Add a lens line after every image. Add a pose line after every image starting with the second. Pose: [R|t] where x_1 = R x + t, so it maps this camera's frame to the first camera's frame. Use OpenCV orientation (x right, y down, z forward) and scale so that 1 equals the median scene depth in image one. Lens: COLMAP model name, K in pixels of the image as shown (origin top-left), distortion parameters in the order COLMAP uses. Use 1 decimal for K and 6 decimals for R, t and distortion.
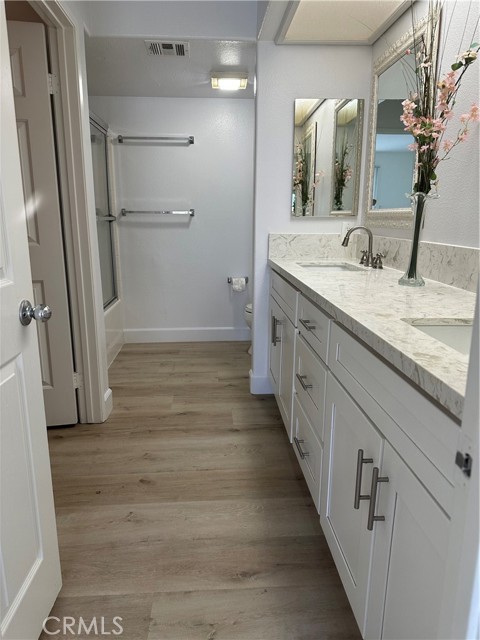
lens RADIAL K [[452.0, 0, 237.1], [0, 452.0, 320.8], [0, 0, 1]] dist [-0.015551, -0.008922]
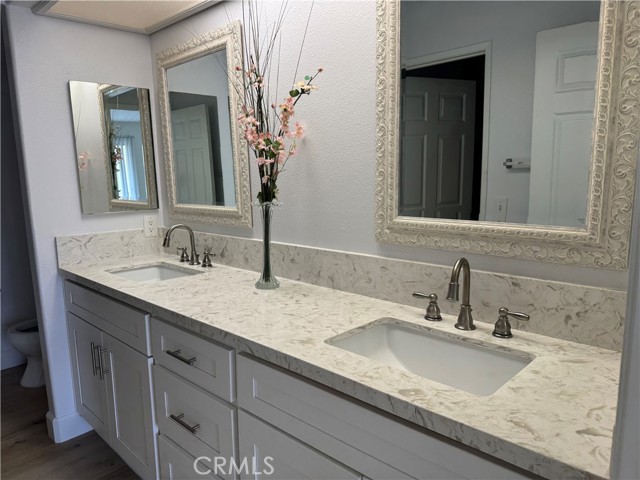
lens RADIAL K [[437.0, 0, 319.8], [0, 437.0, 241.9], [0, 0, 1]] dist [0.011554, -0.012186]
pose [[0.718260, -0.120964, 0.685179, -0.161003], [0.174215, 0.984668, -0.008788, -0.120386], [-0.673611, 0.125681, 0.728322, 0.136792]]
